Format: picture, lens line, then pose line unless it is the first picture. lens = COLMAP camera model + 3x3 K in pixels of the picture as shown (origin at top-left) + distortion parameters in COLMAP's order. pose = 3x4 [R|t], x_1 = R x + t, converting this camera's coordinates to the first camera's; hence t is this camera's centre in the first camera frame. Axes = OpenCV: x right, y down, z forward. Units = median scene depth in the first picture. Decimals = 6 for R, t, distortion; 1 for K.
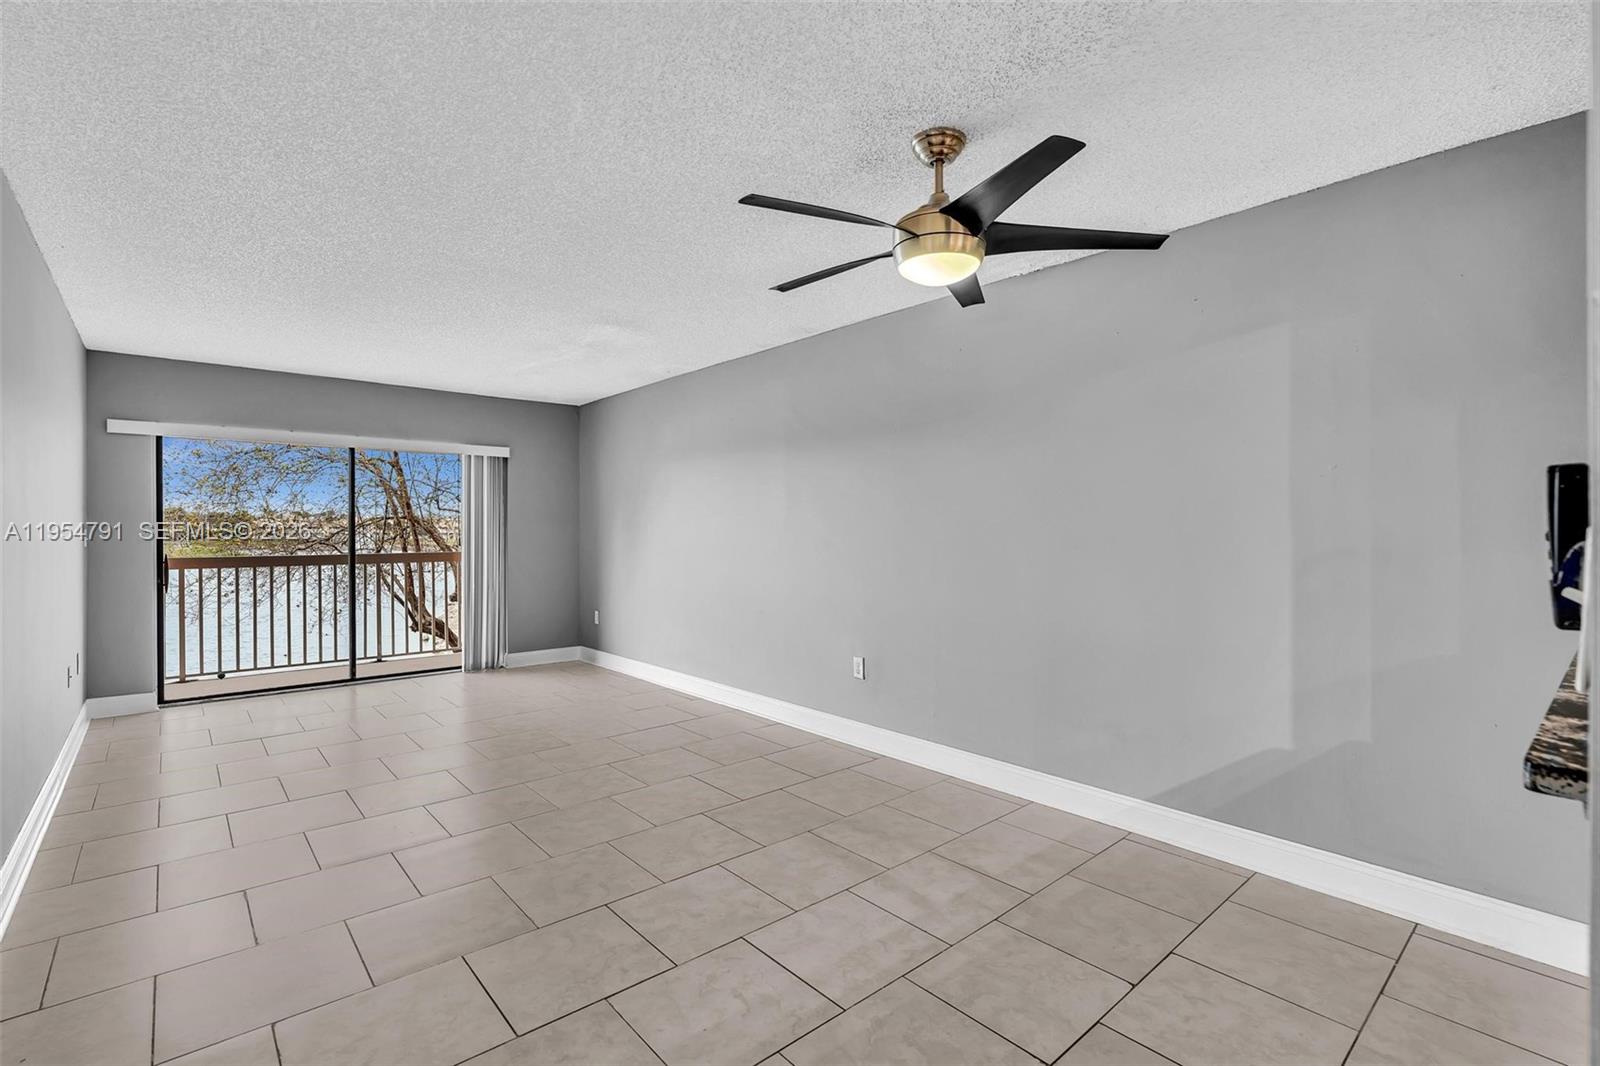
lens RADIAL K [[727.1, 0, 800.0], [0, 727.1, 533.0], [0, 0, 1]] dist [-0.000375, -0.000197]
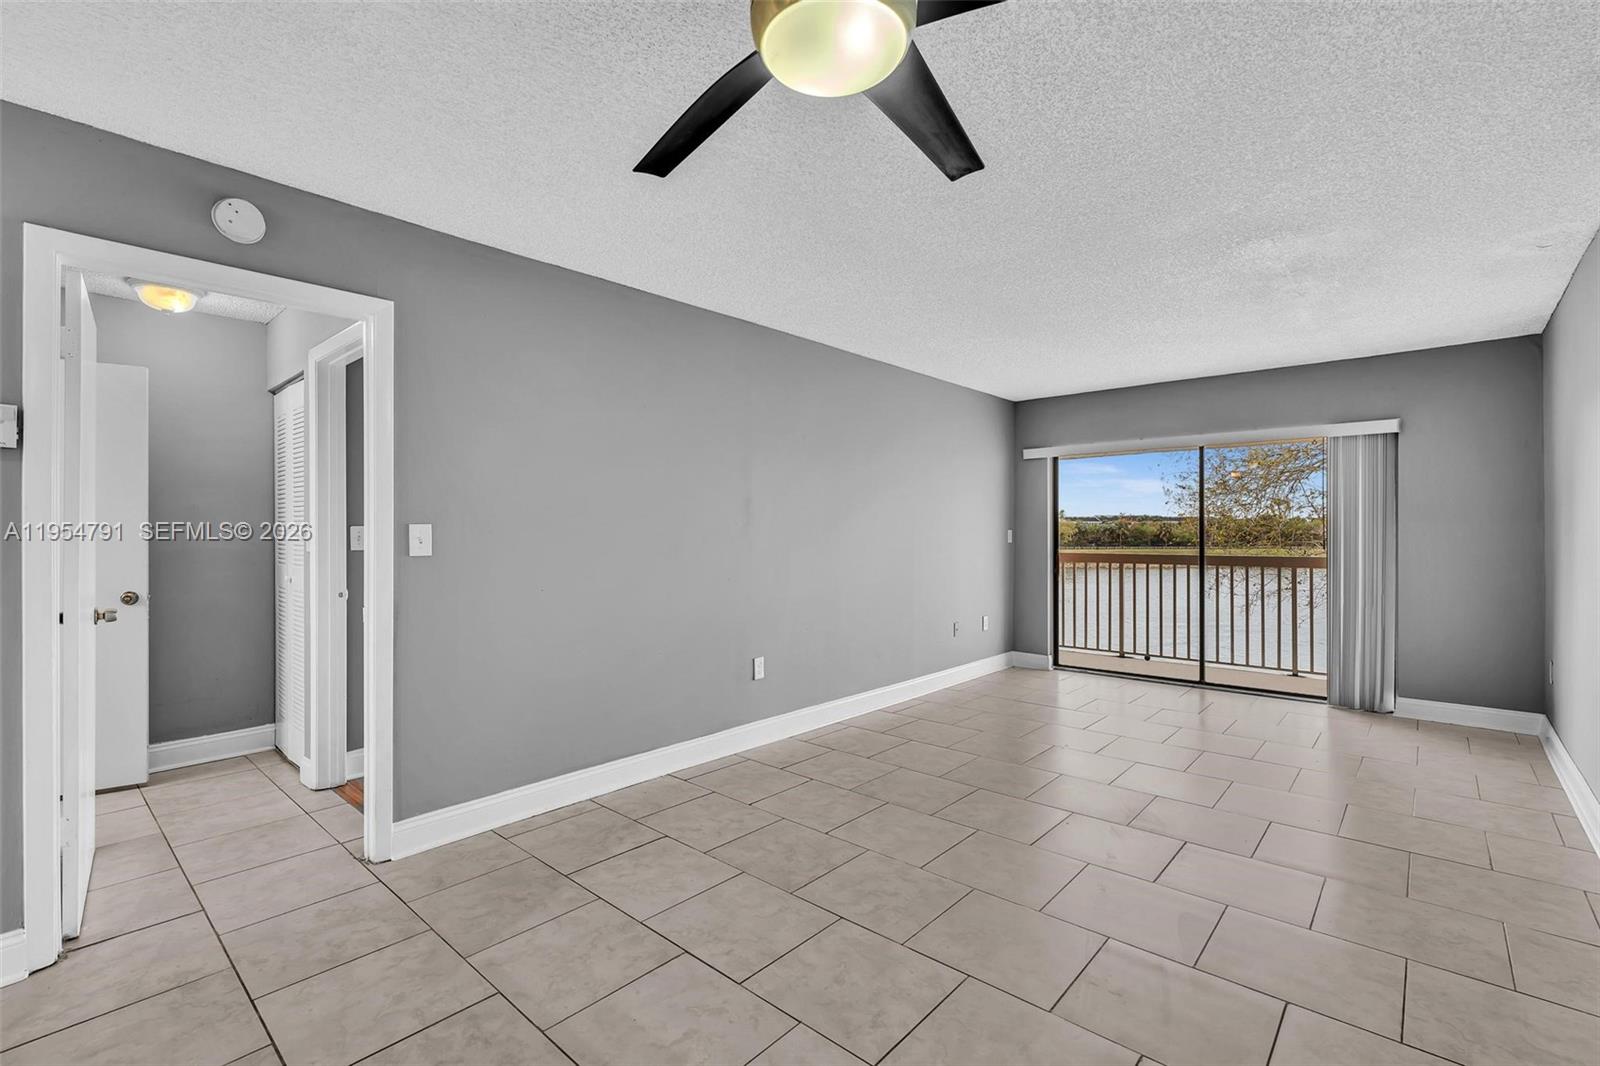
lens RADIAL K [[712.1, 0, 800.0], [0, 712.1, 533.0], [0, 0, 1]] dist [-0.000528, 0.000049]
pose [[0.124534, -0.000111, -0.992215, 0.269944], [-0.004862, 0.999988, -0.000722, 0.002961], [0.992203, 0.004914, 0.124531, 0.340549]]
